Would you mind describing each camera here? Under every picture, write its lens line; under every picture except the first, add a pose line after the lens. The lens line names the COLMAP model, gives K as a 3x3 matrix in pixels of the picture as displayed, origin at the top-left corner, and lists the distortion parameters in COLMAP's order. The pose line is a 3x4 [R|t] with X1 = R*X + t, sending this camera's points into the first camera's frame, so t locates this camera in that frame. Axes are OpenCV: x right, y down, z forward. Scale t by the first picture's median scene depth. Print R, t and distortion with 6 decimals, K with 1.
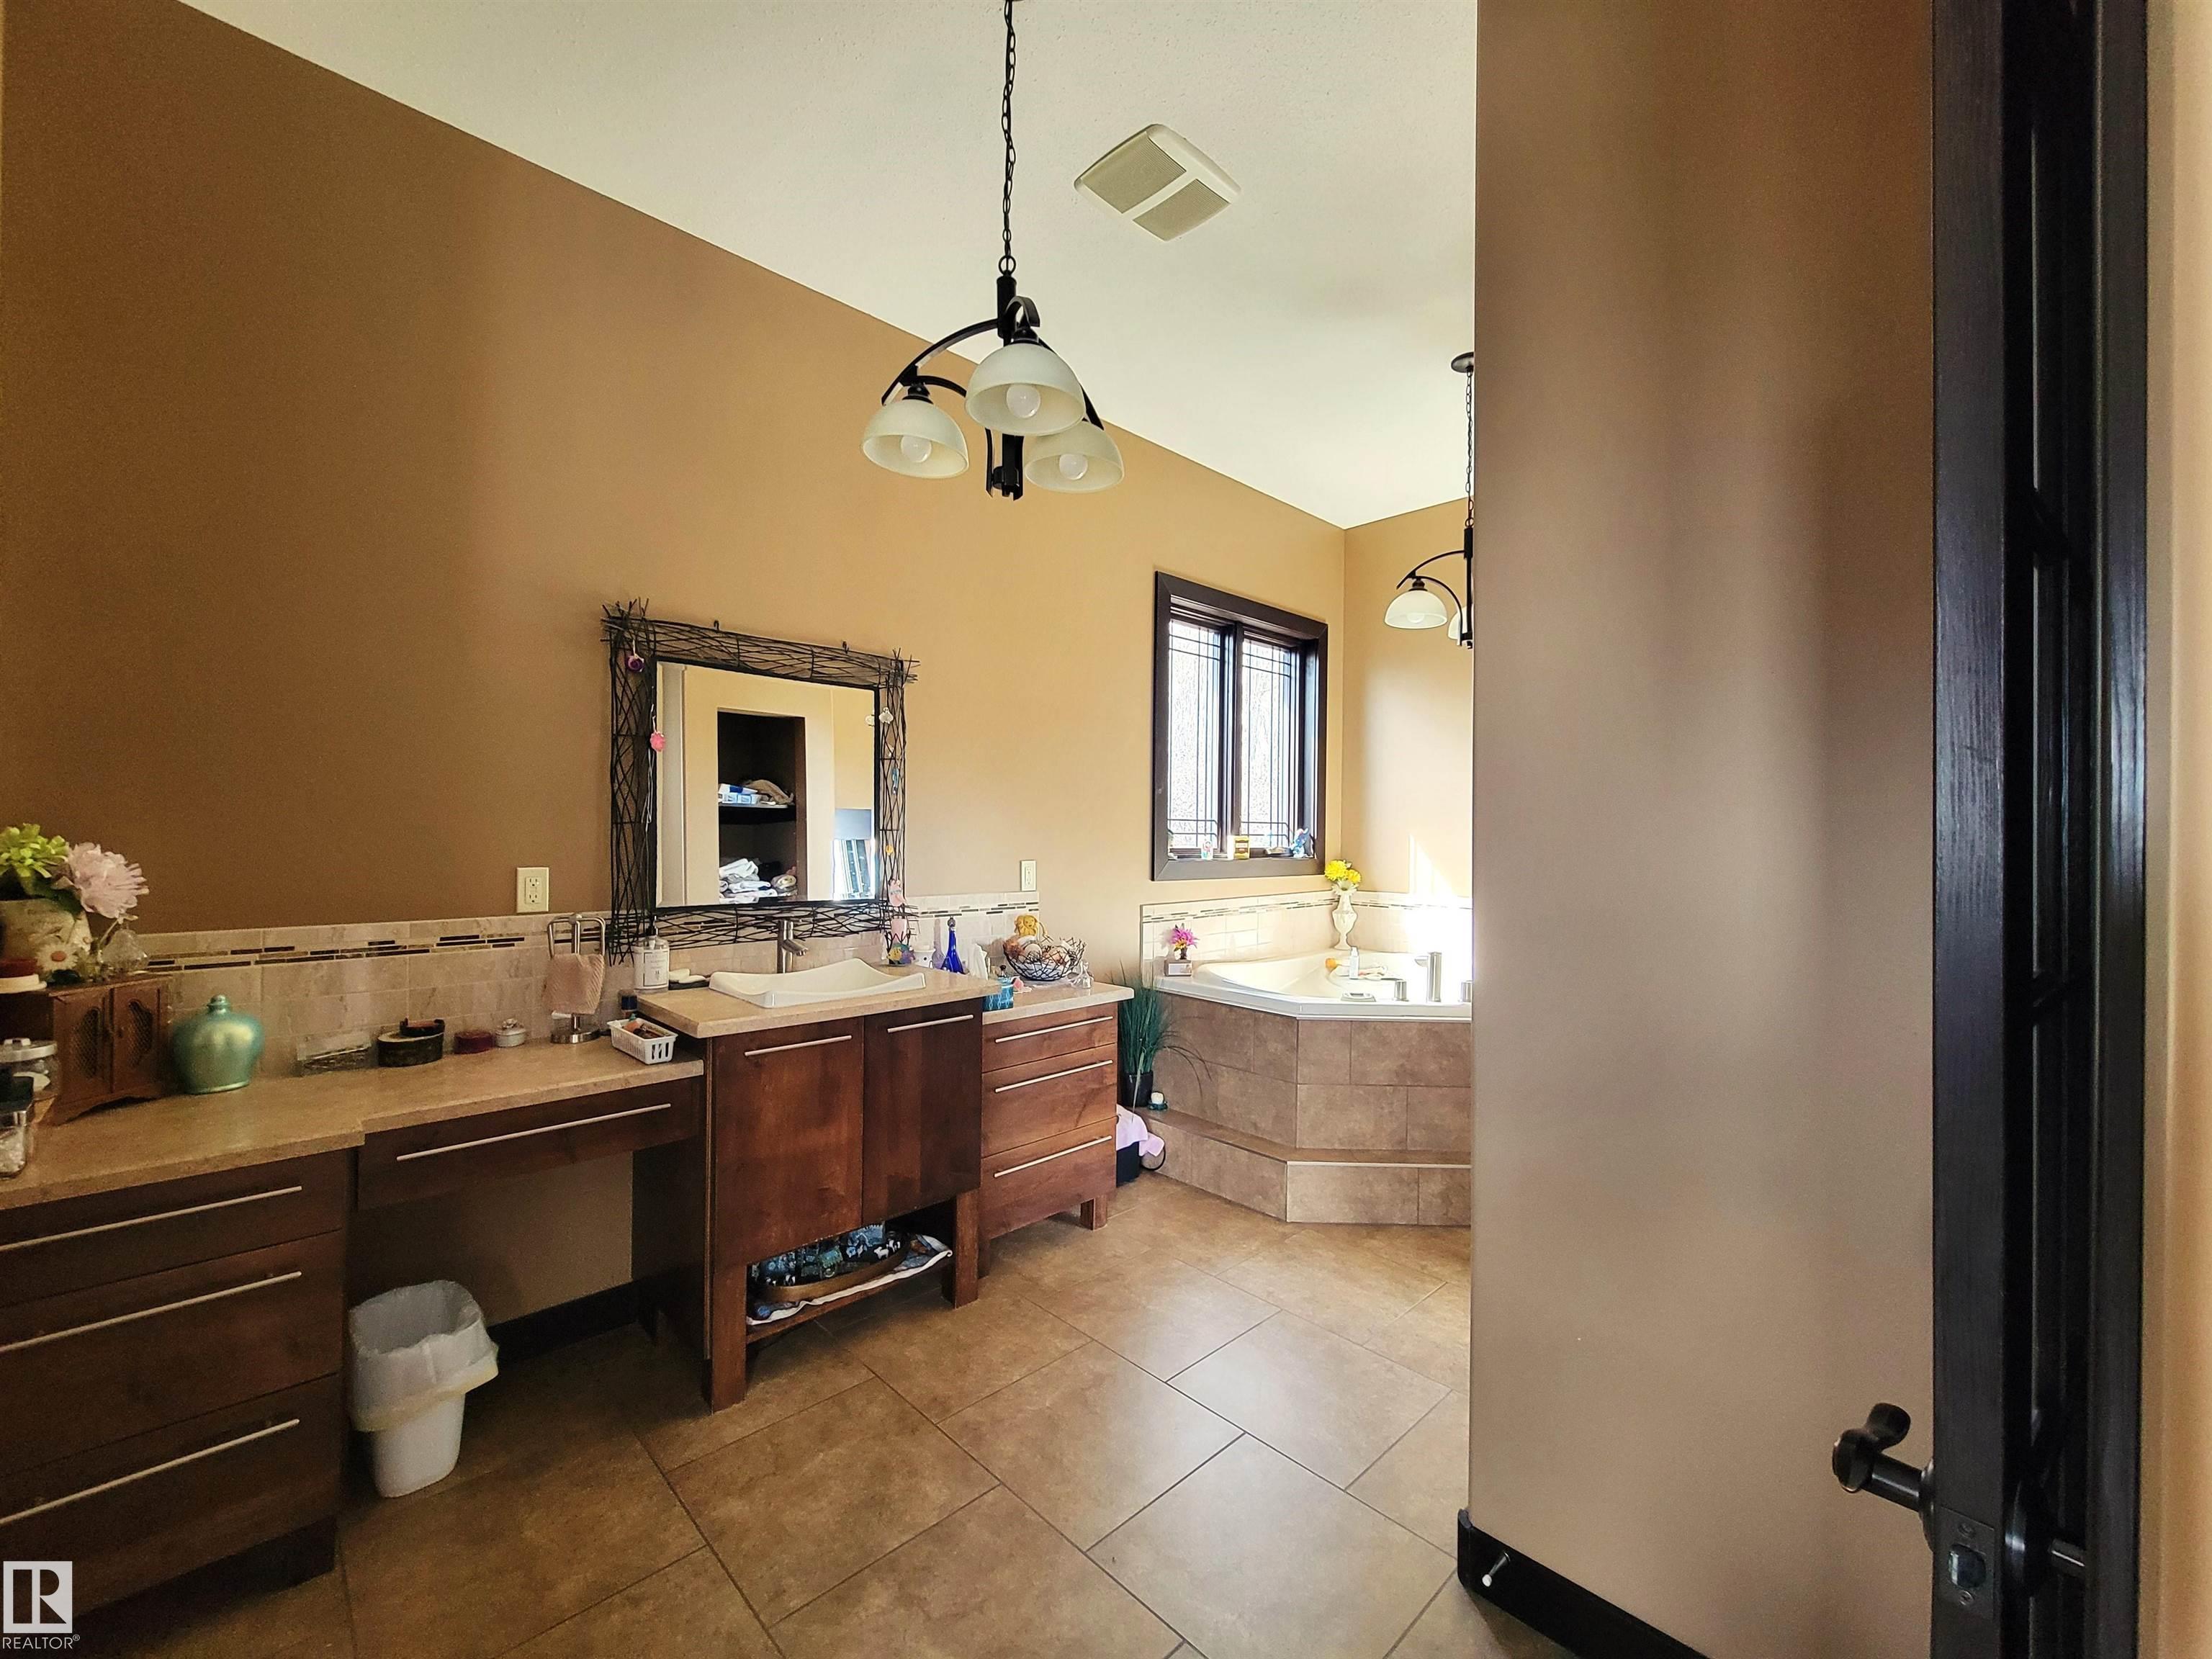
lens RADIAL K [[892.1, 0, 1105.0], [0, 892.1, 833.3], [0, 0, 1]] dist [-0.000439, -0.000395]
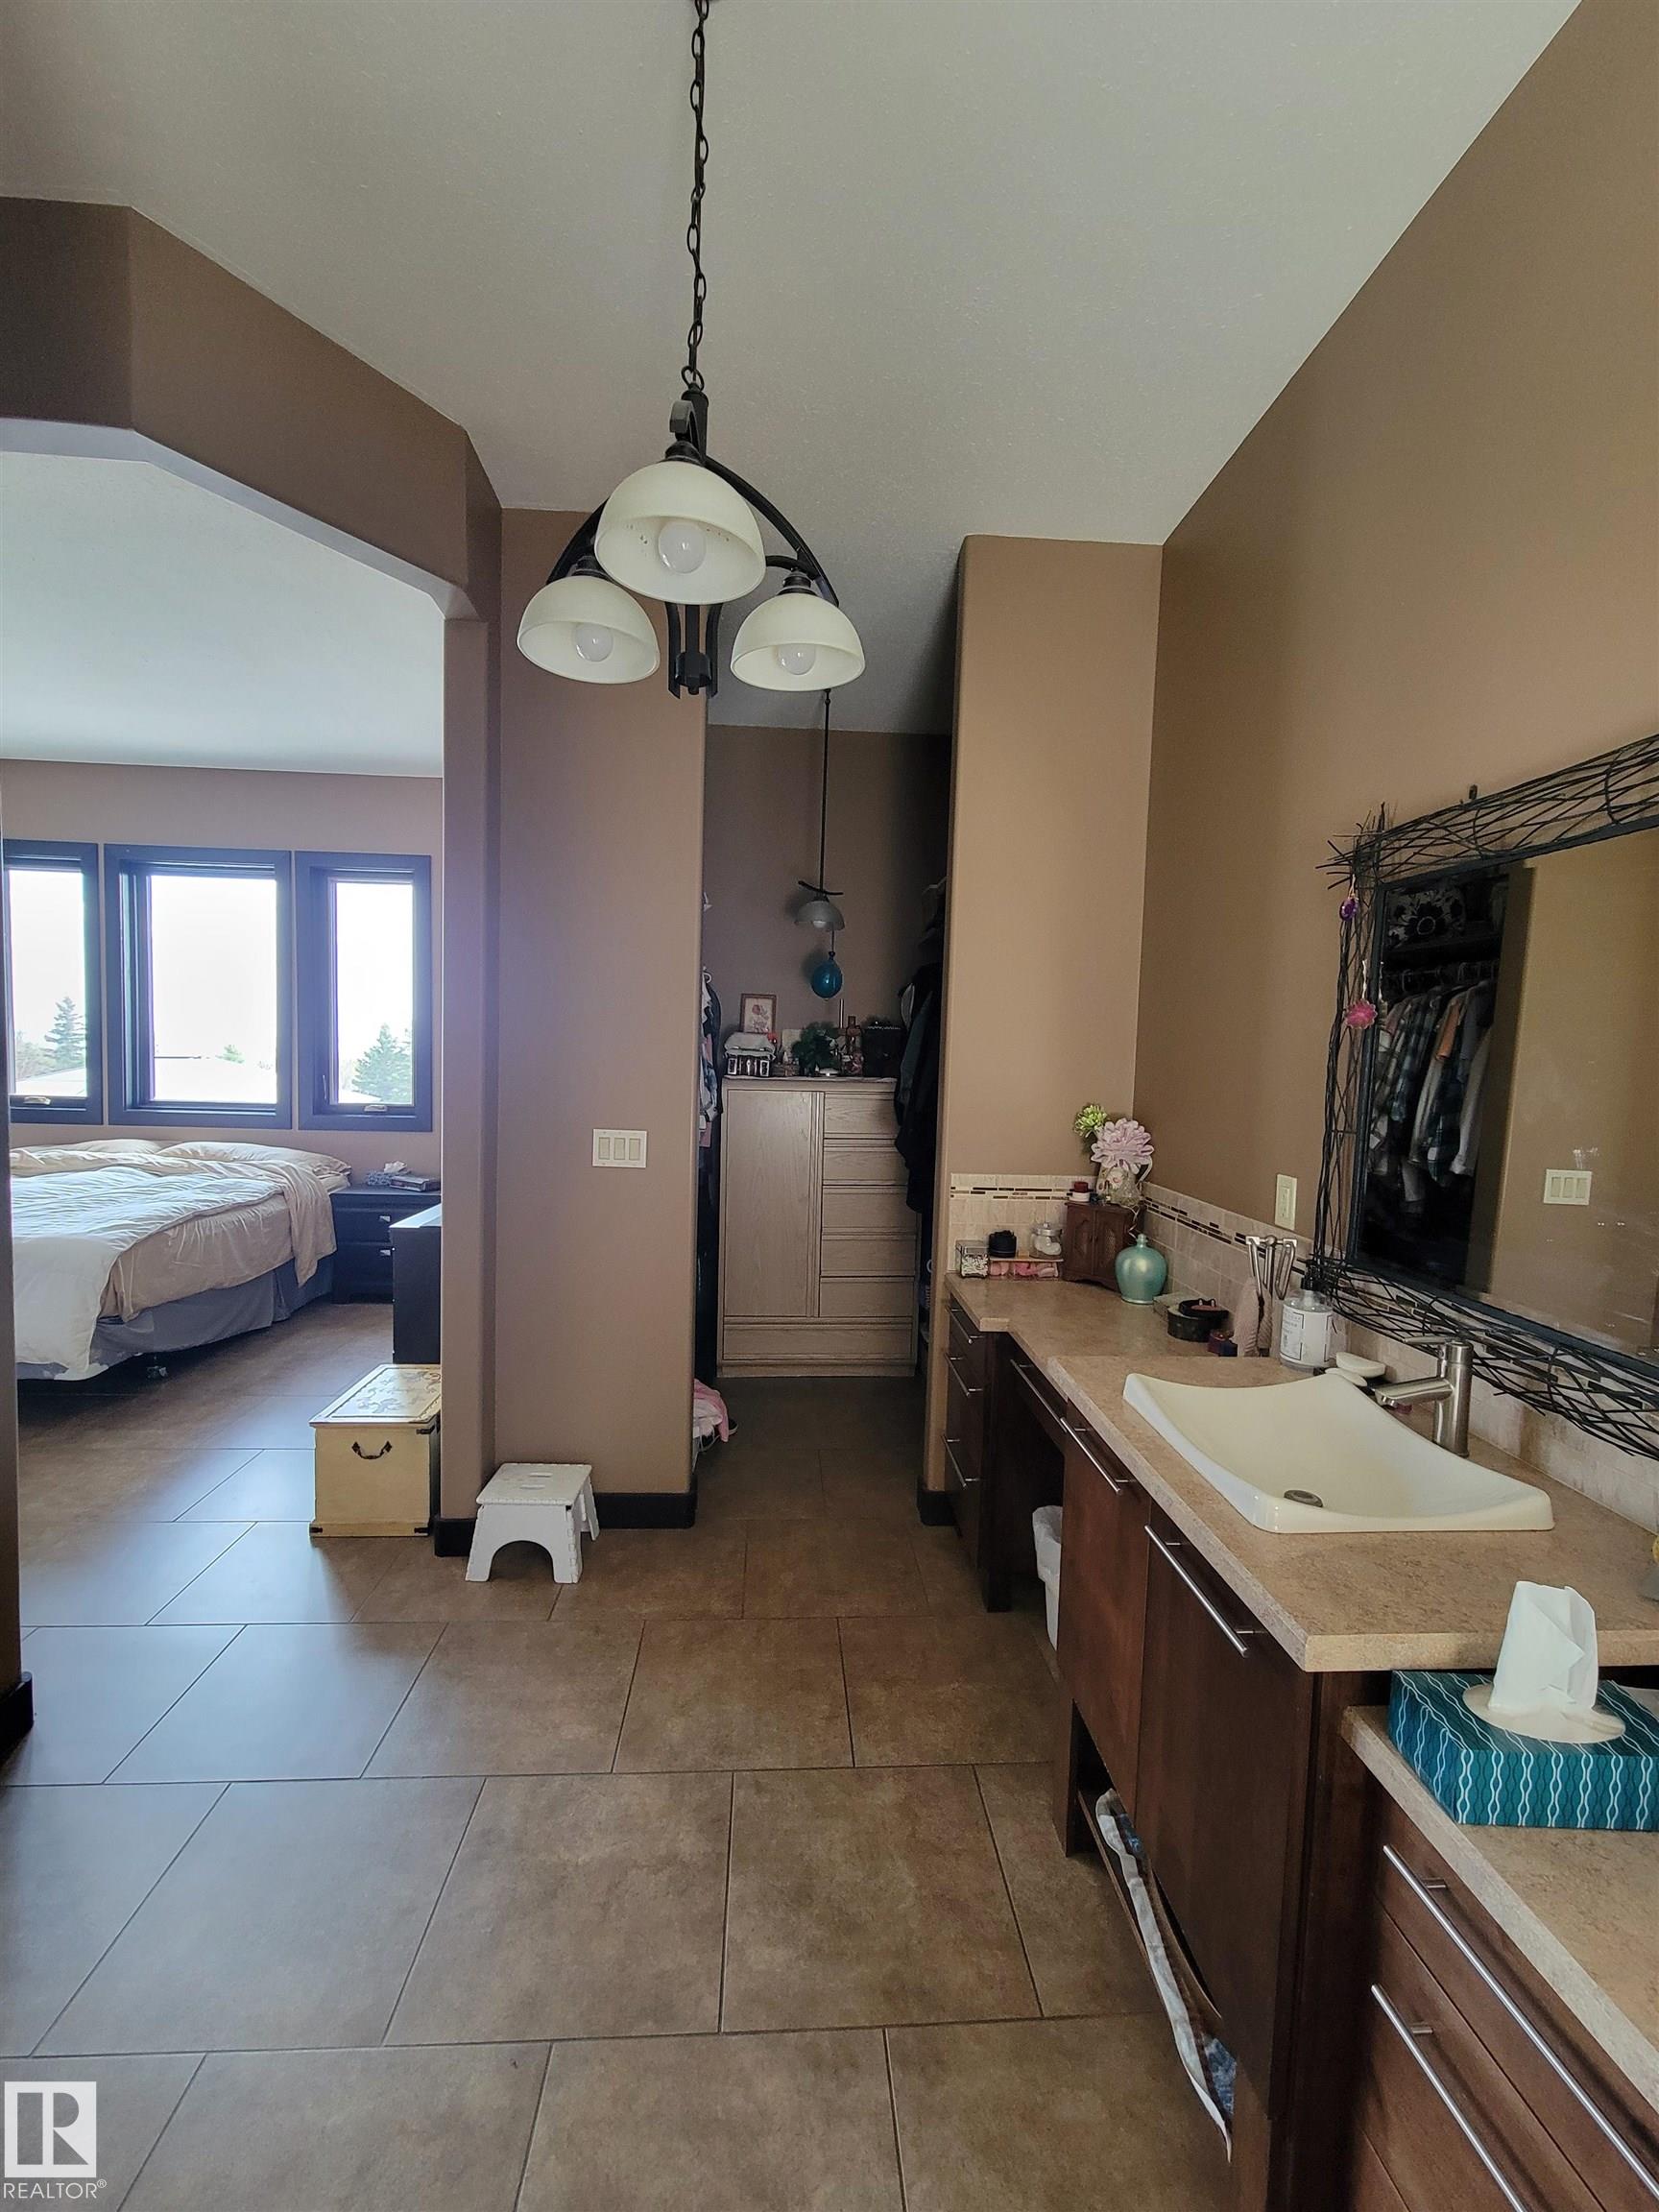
lens RADIAL K [[892.1, 0, 825.1], [0, 892.1, 1114.0], [0, 0, 1]] dist [-0.000439, -0.000395]
pose [[-0.649481, 0.029601, -0.759802, 0.366637], [-0.031804, 0.997310, 0.066040, -0.079177], [0.759713, 0.067056, -0.646792, 1.503679]]
